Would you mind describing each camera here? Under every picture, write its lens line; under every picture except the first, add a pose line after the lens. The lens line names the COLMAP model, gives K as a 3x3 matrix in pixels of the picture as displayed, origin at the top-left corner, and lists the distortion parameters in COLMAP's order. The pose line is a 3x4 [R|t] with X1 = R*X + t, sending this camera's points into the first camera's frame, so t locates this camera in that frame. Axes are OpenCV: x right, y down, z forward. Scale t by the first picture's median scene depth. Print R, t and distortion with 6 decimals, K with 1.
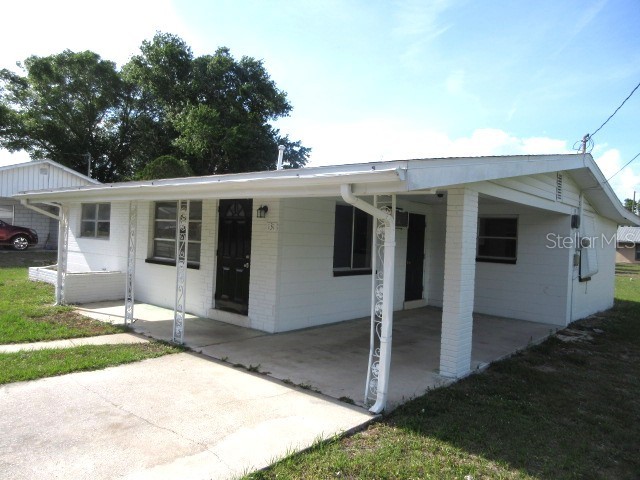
lens RADIAL K [[481.9, 0, 320.0], [0, 481.9, 240.0], [0, 0, 1]] dist [-0.107155, 0.108883]
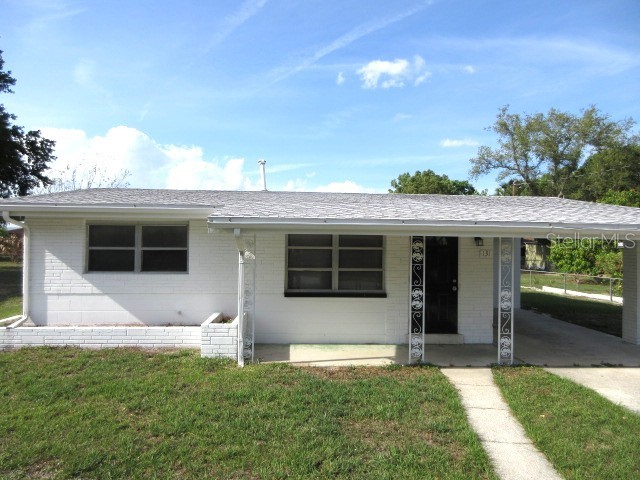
lens RADIAL K [[477.7, 0, 320.0], [0, 477.7, 240.0], [0, 0, 1]] dist [-0.003663, -0.003183]
pose [[0.720087, -0.025509, 0.693415, -0.780783], [0.025538, 0.999621, 0.010253, -0.054370], [-0.693414, 0.010325, 0.720466, 0.283419]]
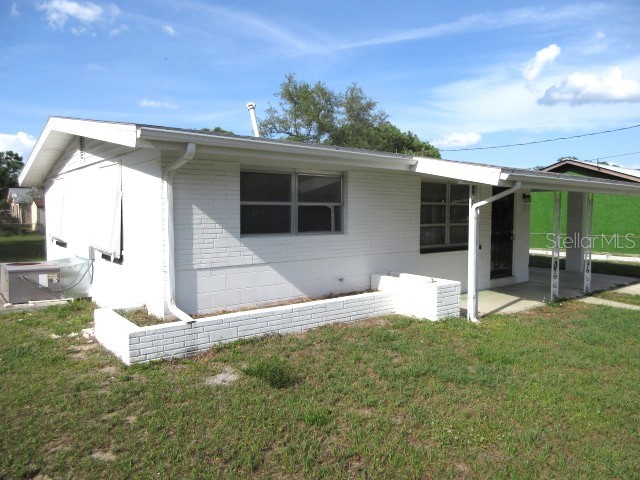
lens RADIAL K [[481.9, 0, 320.0], [0, 481.9, 240.0], [0, 0, 1]] dist [-0.107155, 0.108883]
pose [[0.194198, -0.101838, 0.975662, -1.037943], [0.013065, 0.994777, 0.101233, -0.055503], [-0.980875, -0.006913, 0.194514, 0.860200]]
